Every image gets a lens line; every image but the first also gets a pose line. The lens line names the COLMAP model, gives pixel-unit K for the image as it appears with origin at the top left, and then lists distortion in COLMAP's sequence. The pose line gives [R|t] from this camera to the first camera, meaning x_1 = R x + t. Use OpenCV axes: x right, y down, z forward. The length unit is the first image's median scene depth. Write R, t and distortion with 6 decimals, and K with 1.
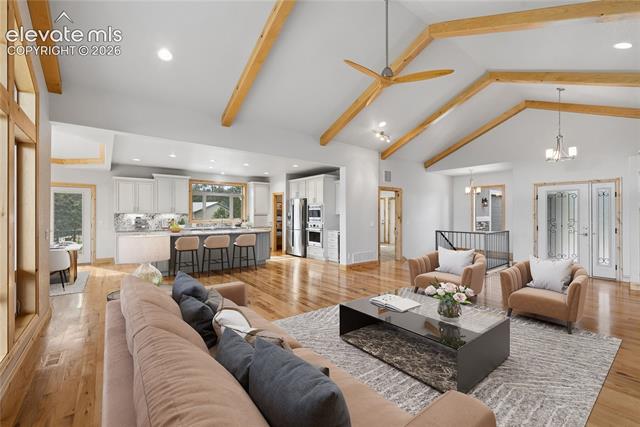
lens RADIAL K [[280.0, 0, 308.6], [0, 280.0, 213.8], [0, 0, 1]] dist [-0.018587, -0.000789]
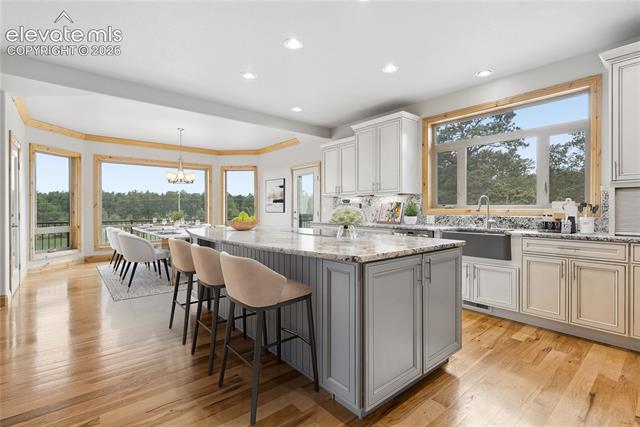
lens RADIAL K [[304.5, 0, 318.3], [0, 304.5, 213.7], [0, 0, 1]] dist [0.008990, -0.001115]
pose [[0.049685, 0.007104, -0.998740, 0.072079], [-0.001734, 0.999974, 0.007026, 0.033679], [0.998763, 0.001383, 0.049696, 0.942253]]
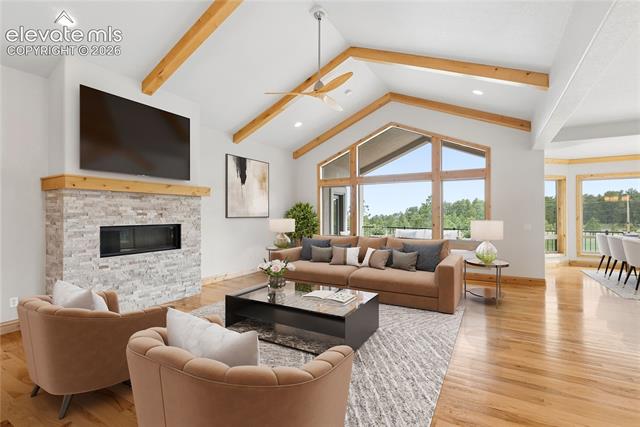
lens RADIAL K [[304.5, 0, 323.1], [0, 304.5, 210.1], [0, 0, 1]] dist [0.008990, -0.001115]
pose [[-0.913026, -0.008918, -0.407804, 0.373085], [-0.003827, 0.999904, -0.013299, 0.007687], [0.407883, -0.010582, -0.912973, 0.942477]]
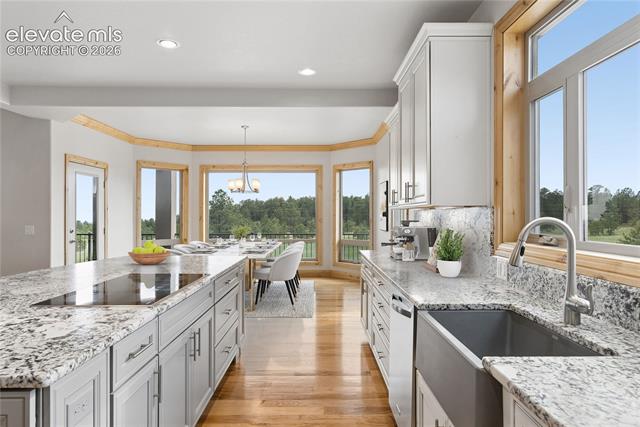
lens RADIAL K [[390.2, 0, 319.4], [0, 390.2, 214.7], [0, 0, 1]] dist [-0.001433, -0.001217]
pose [[-0.596685, -0.006952, -0.802446, -0.170441], [-0.008146, 0.999963, -0.002606, 0.008284], [0.802434, 0.004982, -0.596720, 1.248941]]
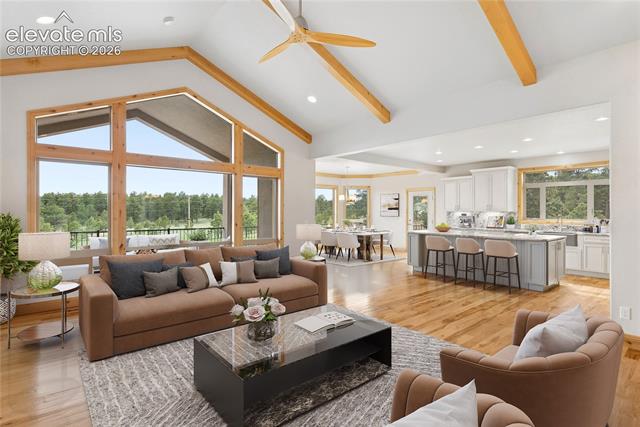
lens RADIAL K [[326.2, 0, 319.5], [0, 326.2, 217.7], [0, 0, 1]] dist [0.016091, -0.000540]
pose [[0.056423, 0.010645, -0.998350, 0.564396], [-0.003830, 0.999938, 0.010445, 0.010222], [0.998400, 0.003234, 0.056460, 0.440194]]
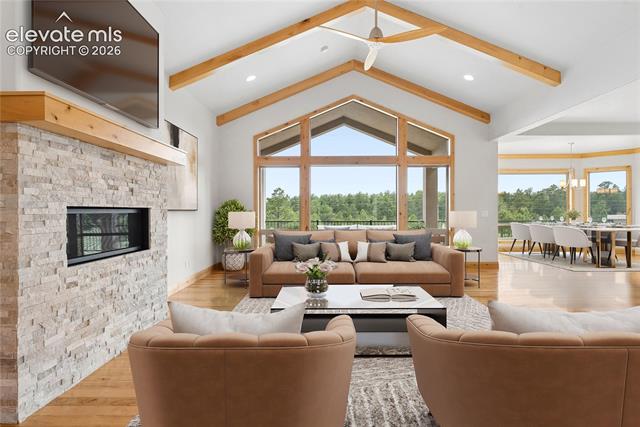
lens RADIAL K [[370.5, 0, 326.7], [0, 370.5, 208.3], [0, 0, 1]] dist [0.026003, -0.002169]
pose [[-0.589877, -0.010192, -0.807428, 0.631459], [-0.000747, 0.999927, -0.012076, 0.034932], [0.807492, -0.006520, -0.589842, 0.694807]]
